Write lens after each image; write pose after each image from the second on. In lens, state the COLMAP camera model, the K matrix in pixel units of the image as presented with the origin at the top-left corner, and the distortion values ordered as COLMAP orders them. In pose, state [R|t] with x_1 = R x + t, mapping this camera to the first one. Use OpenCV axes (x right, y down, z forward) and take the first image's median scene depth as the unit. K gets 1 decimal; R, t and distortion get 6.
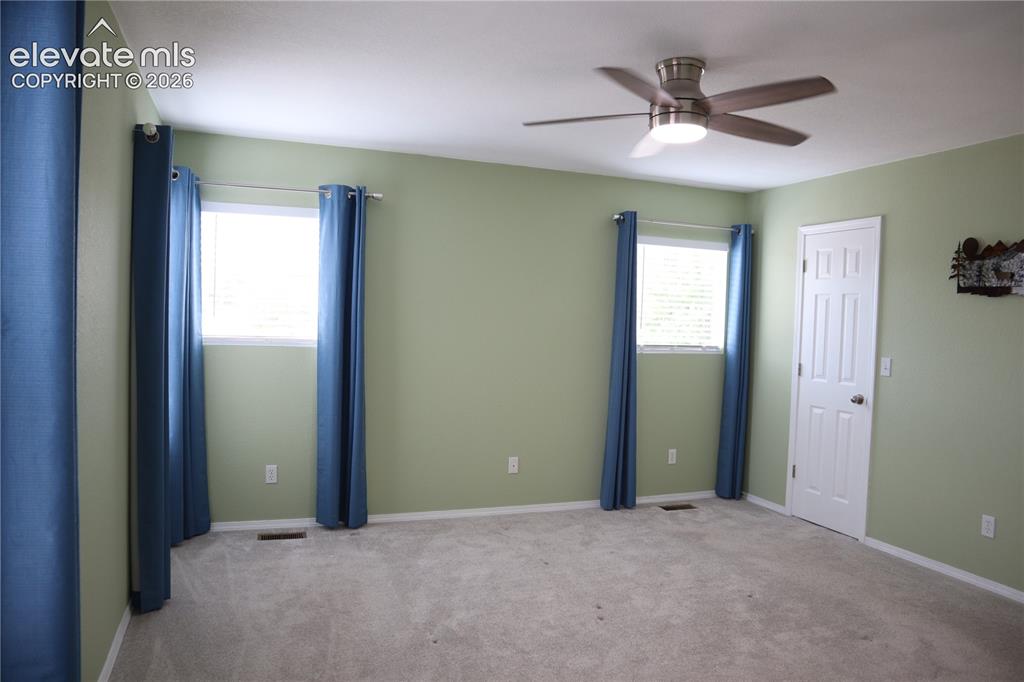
lens RADIAL K [[720.8, 0, 504.4], [0, 720.8, 343.4], [0, 0, 1]] dist [-0.114658, 0.068168]
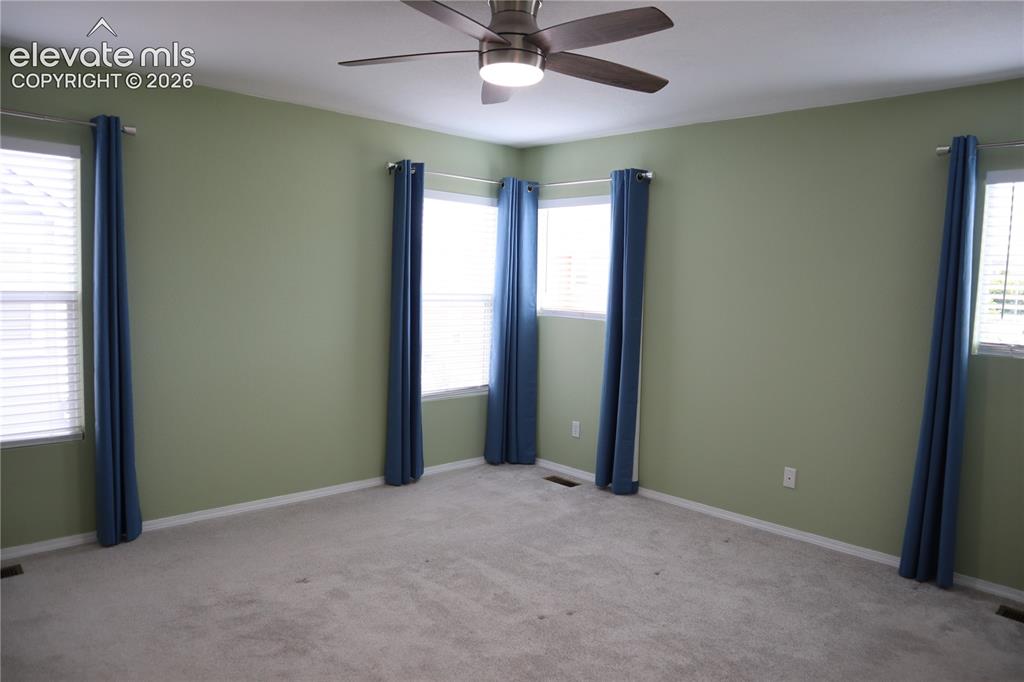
lens RADIAL K [[720.8, 0, 504.4], [0, 720.8, 343.4], [0, 0, 1]] dist [-0.114658, 0.068168]
pose [[0.386115, 0.065928, -0.920091, 0.733839], [-0.048654, 0.997510, 0.051057, -0.010602], [0.921166, 0.025053, 0.388362, 0.452366]]
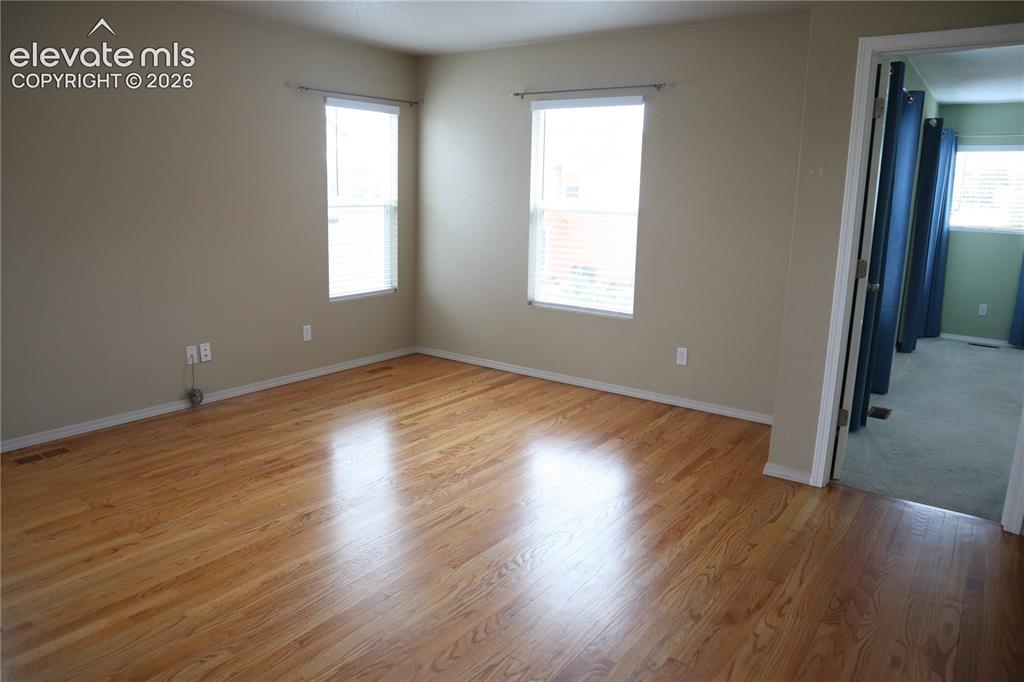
lens RADIAL K [[720.8, 0, 504.4], [0, 720.8, 343.4], [0, 0, 1]] dist [-0.114658, 0.068168]
pose [[0.564278, 0.159951, -0.809942, 0.385895], [-0.032887, 0.984629, 0.171537, 0.019993], [0.824929, -0.070158, 0.560865, -0.885853]]
